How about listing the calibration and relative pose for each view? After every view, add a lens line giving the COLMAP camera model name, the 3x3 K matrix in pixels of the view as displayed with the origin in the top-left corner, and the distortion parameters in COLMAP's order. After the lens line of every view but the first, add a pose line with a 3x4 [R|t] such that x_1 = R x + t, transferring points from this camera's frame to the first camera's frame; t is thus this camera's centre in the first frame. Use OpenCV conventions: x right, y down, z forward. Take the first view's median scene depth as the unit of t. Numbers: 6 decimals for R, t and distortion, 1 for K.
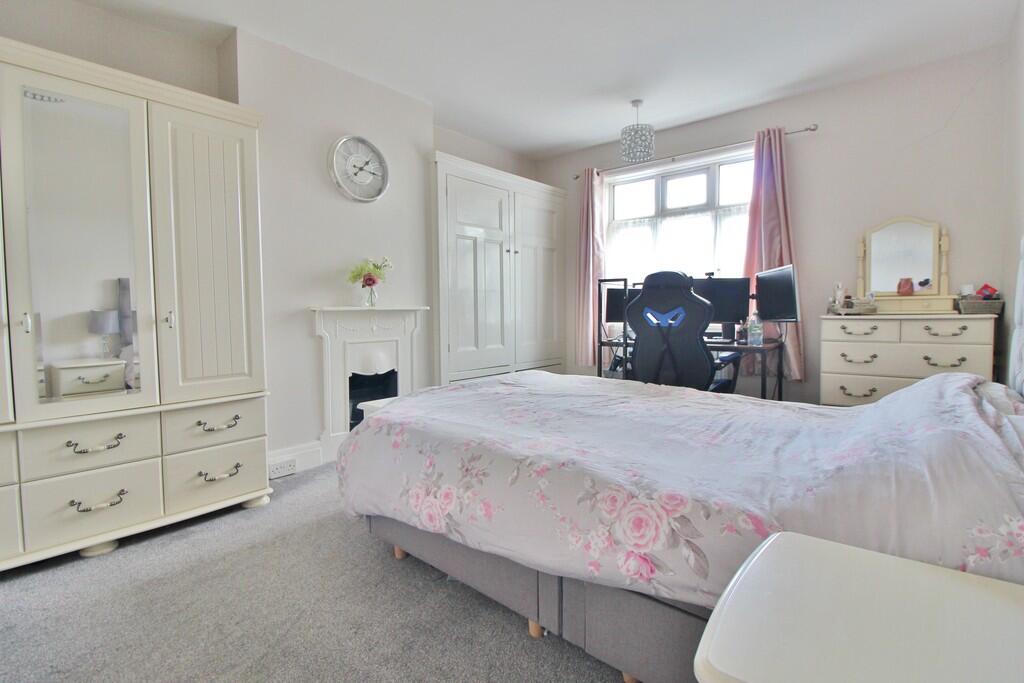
lens RADIAL K [[474.0, 0, 515.1], [0, 474.0, 337.4], [0, 0, 1]] dist [-0.016132, -0.002013]
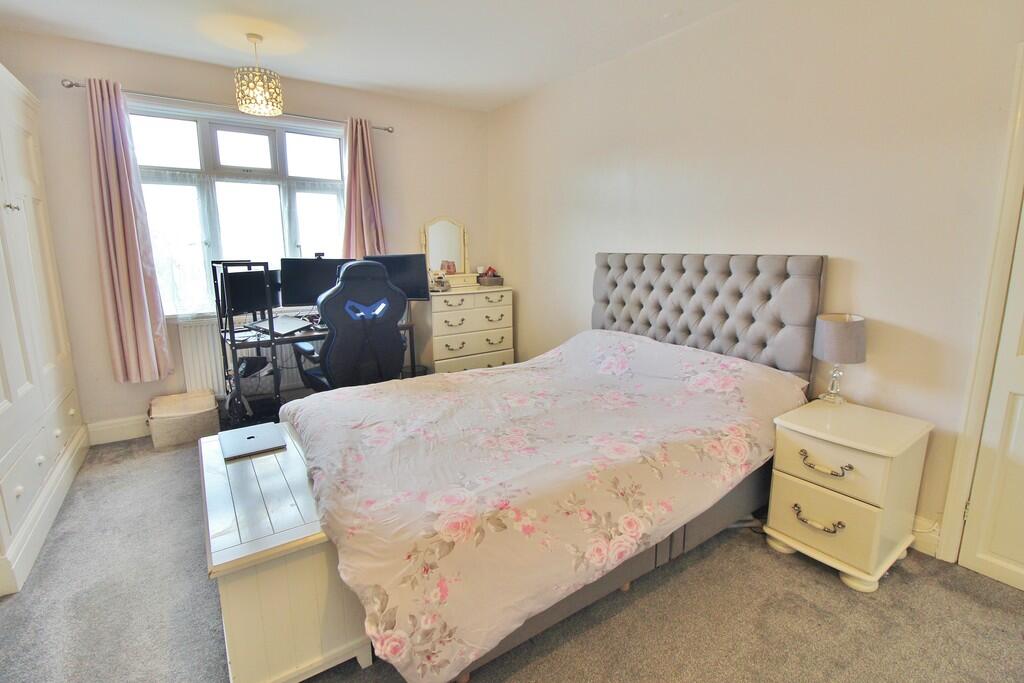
lens RADIAL K [[474.0, 0, 516.0], [0, 474.0, 336.4], [0, 0, 1]] dist [-0.016132, -0.002013]
pose [[0.249845, -0.169986, 0.953248, -0.558193], [0.056636, 0.985350, 0.160867, -0.129708], [-0.966628, 0.013796, 0.255812, 0.471059]]
